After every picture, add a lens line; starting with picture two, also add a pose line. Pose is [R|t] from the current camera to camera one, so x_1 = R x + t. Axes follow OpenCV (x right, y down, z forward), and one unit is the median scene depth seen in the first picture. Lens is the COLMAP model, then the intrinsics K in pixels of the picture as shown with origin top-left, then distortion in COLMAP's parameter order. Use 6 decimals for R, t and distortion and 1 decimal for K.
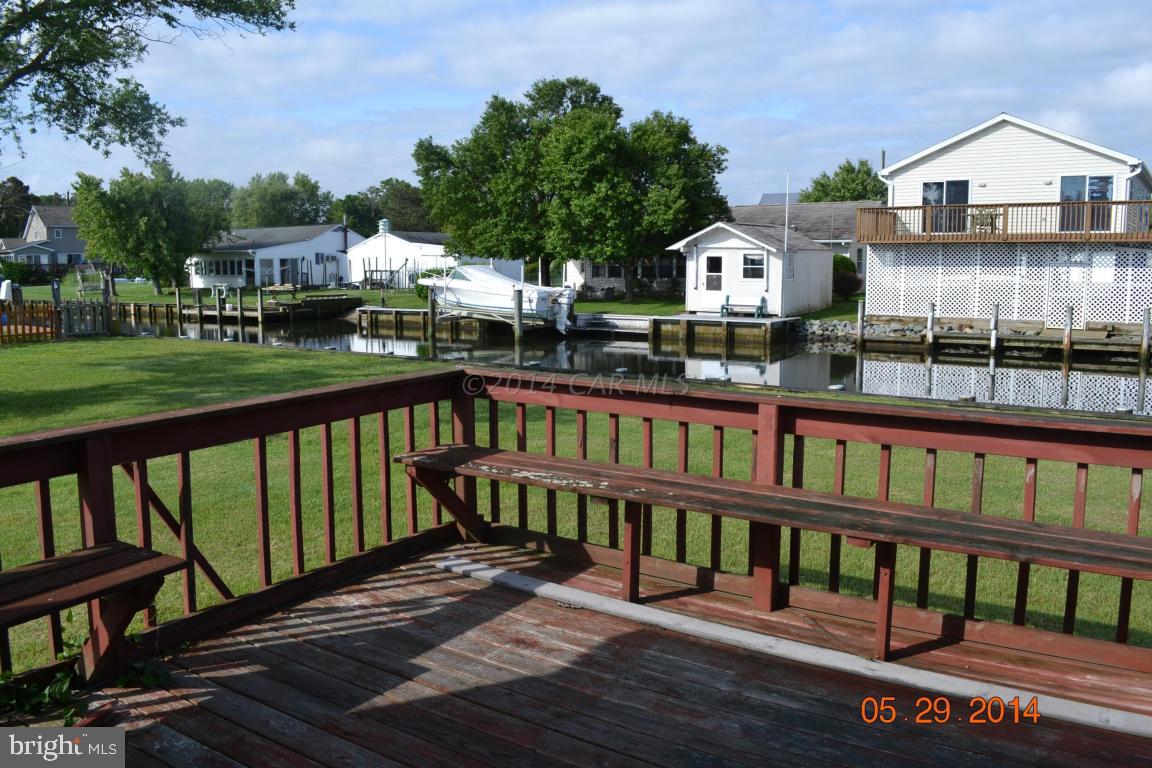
lens RADIAL K [[926.4, 0, 576.0], [0, 926.4, 384.0], [0, 0, 1]] dist [-0.080496, 0.005513]
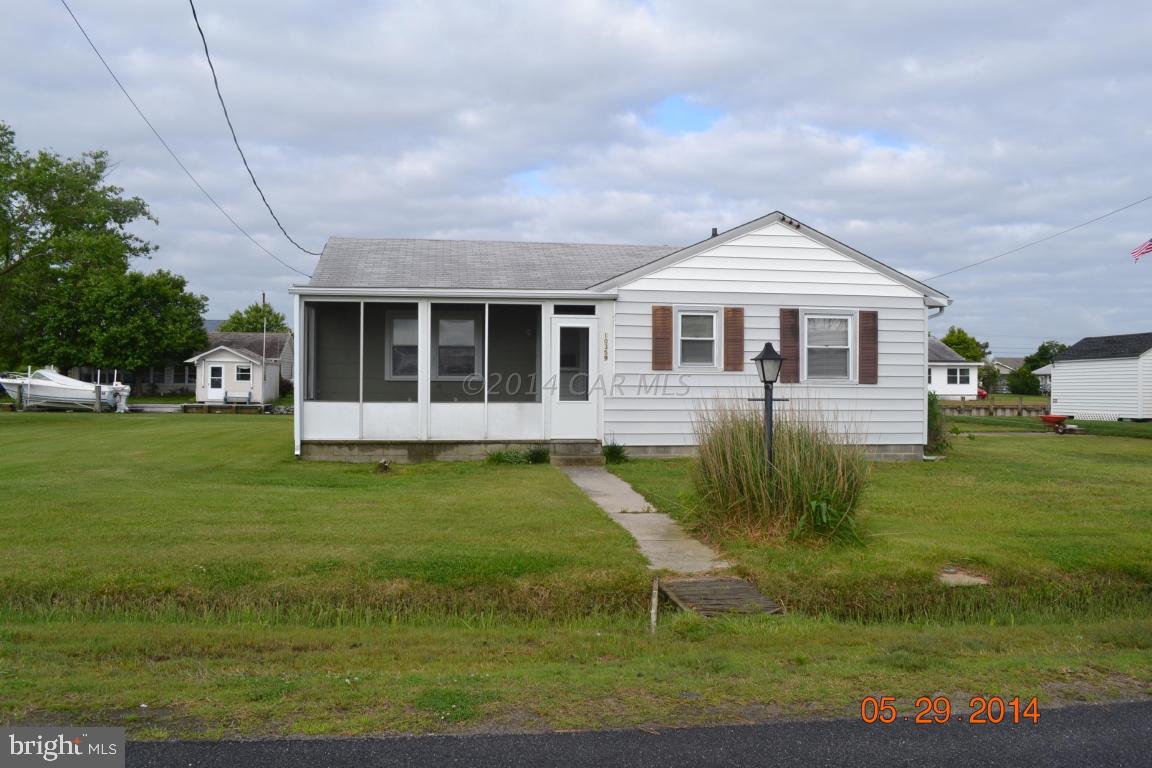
lens RADIAL K [[926.4, 0, 576.0], [0, 926.4, 384.0], [0, 0, 1]] dist [-0.080496, 0.005513]
pose [[0.748319, 0.011074, 0.663247, -0.527582], [0.076128, 0.991821, -0.102452, 0.122247], [-0.658957, 0.127159, 0.741355, -0.701962]]
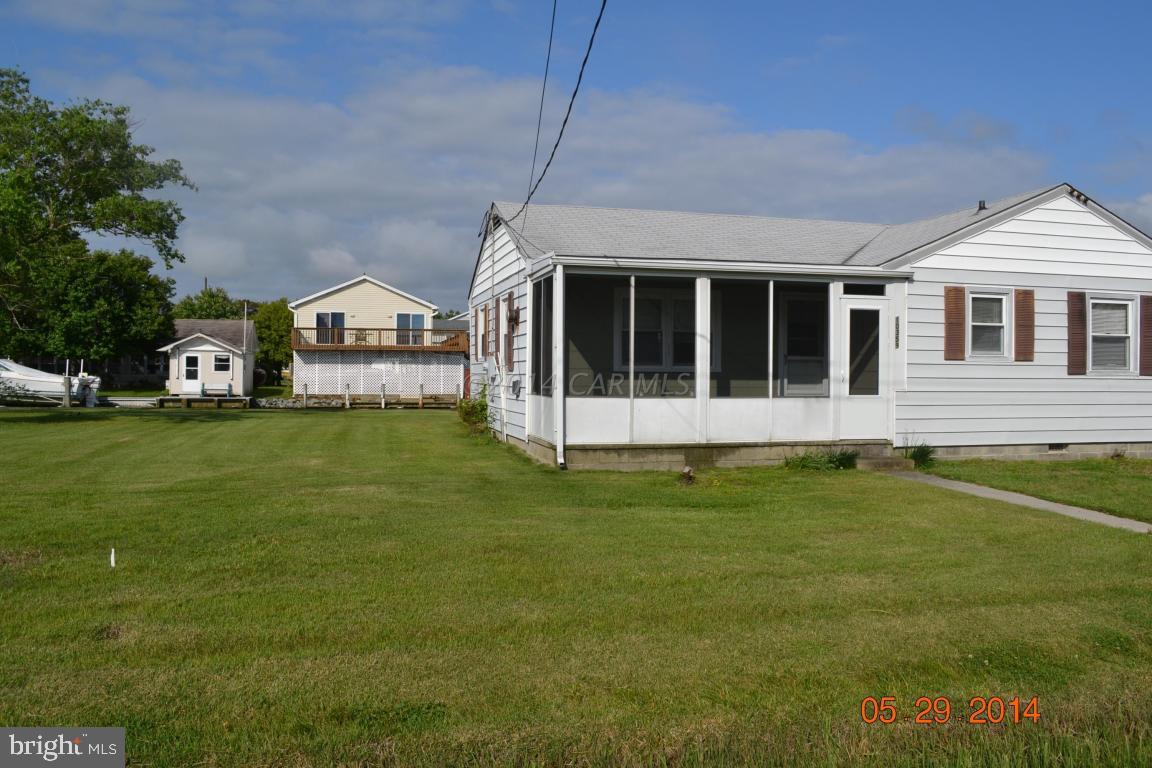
lens RADIAL K [[926.4, 0, 576.0], [0, 926.4, 384.0], [0, 0, 1]] dist [-0.080496, 0.005513]
pose [[0.675005, 0.003126, 0.737807, -0.613510], [0.086851, 0.992702, -0.083663, 0.095377], [-0.732684, 0.120552, 0.669807, -0.489760]]
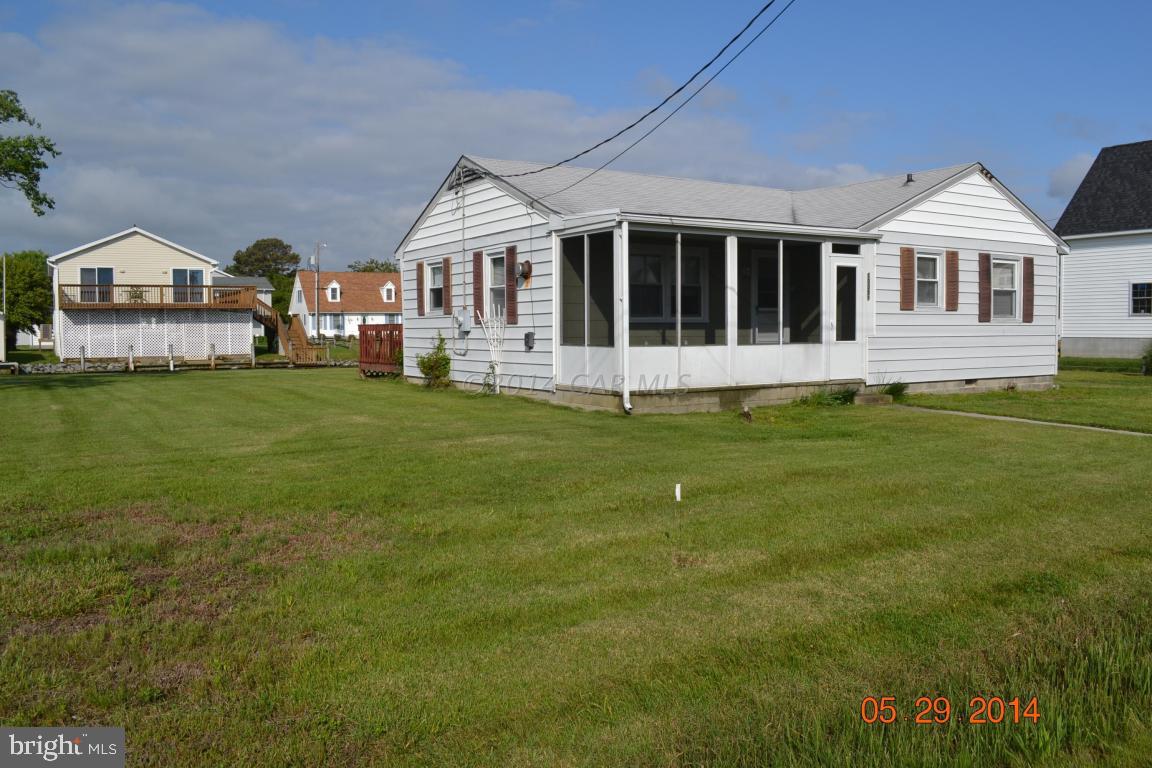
lens RADIAL K [[926.4, 0, 576.0], [0, 926.4, 384.0], [0, 0, 1]] dist [-0.080496, 0.005513]
pose [[0.418152, -0.048606, 0.907076, -0.733376], [0.124676, 0.992188, -0.004308, 0.081564], [-0.899780, 0.114892, 0.420946, -0.358318]]
